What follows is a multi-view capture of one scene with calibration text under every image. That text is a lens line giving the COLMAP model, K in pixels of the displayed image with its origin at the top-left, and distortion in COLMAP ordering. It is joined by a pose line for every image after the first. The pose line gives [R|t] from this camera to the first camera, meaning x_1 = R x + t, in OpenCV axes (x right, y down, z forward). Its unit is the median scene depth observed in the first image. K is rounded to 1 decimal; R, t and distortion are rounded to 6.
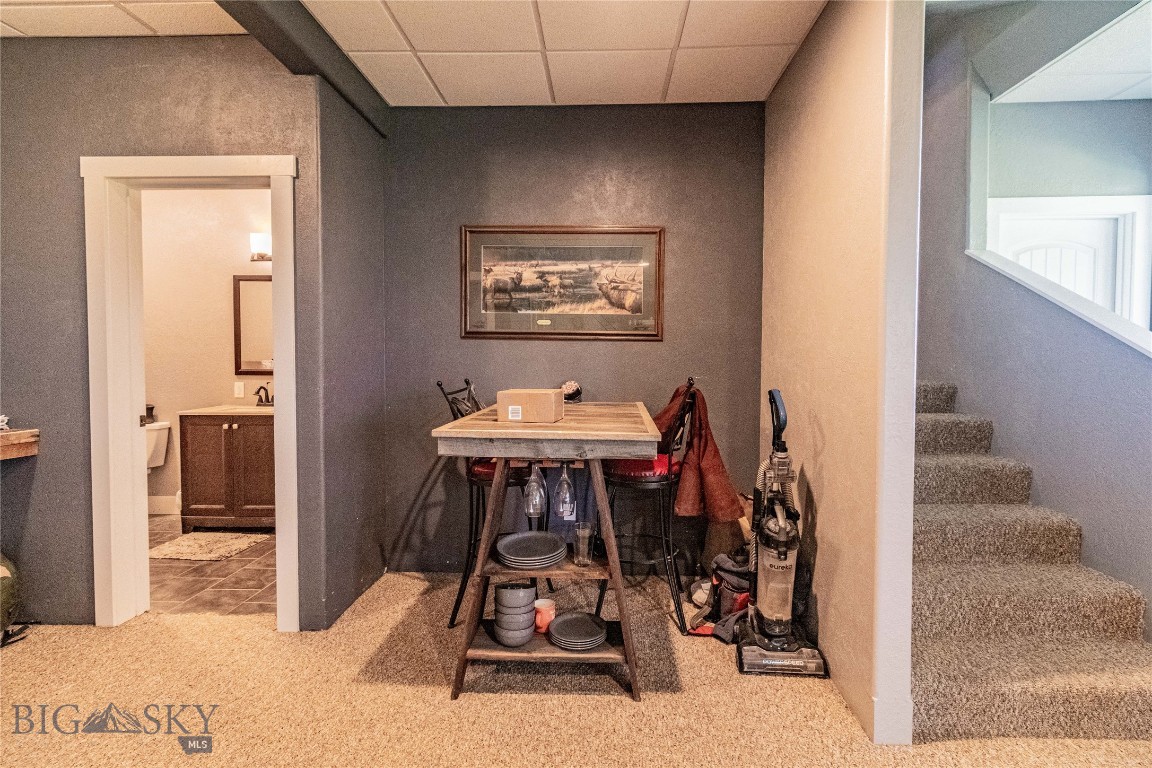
lens RADIAL K [[533.7, 0, 582.8], [0, 533.7, 369.4], [0, 0, 1]] dist [0.002810, 0.000291]
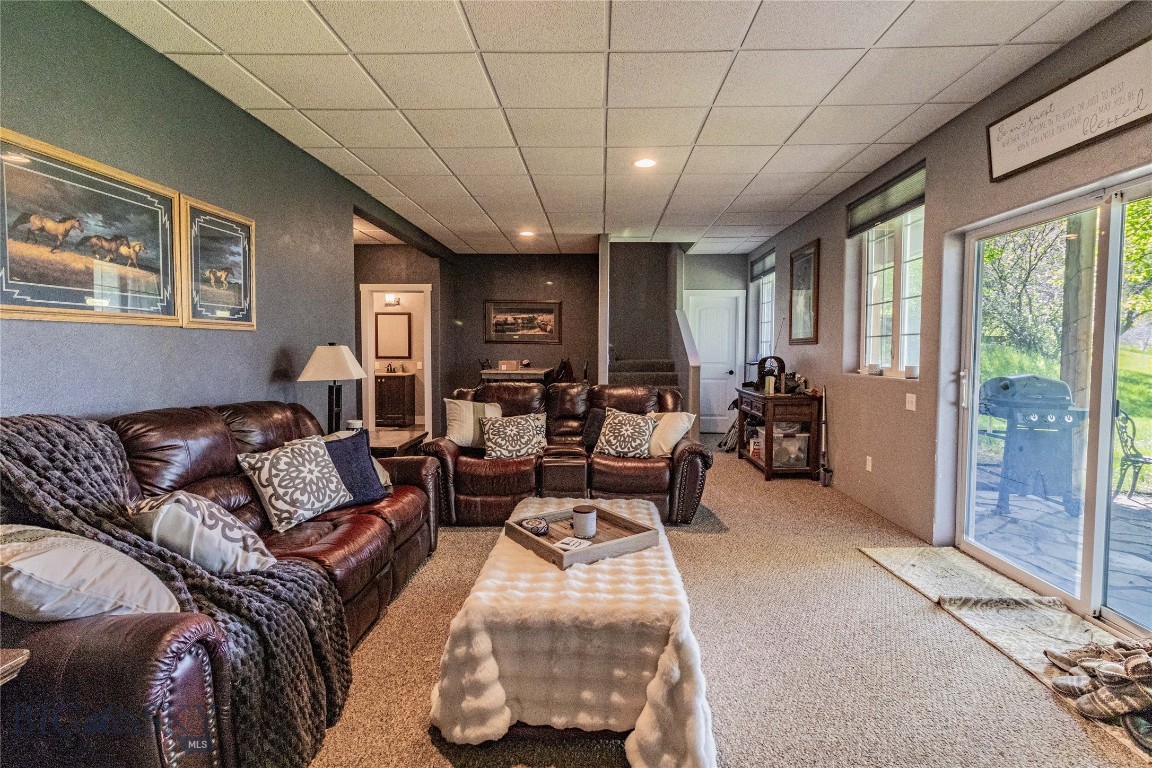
lens RADIAL K [[533.7, 0, 582.8], [0, 533.7, 369.4], [0, 0, 1]] dist [0.002810, 0.000291]
pose [[0.999900, 0.001550, 0.014030, 0.216320], [-0.001715, 0.999929, 0.011751, 0.037359], [-0.014010, -0.011774, 0.999833, -1.599021]]
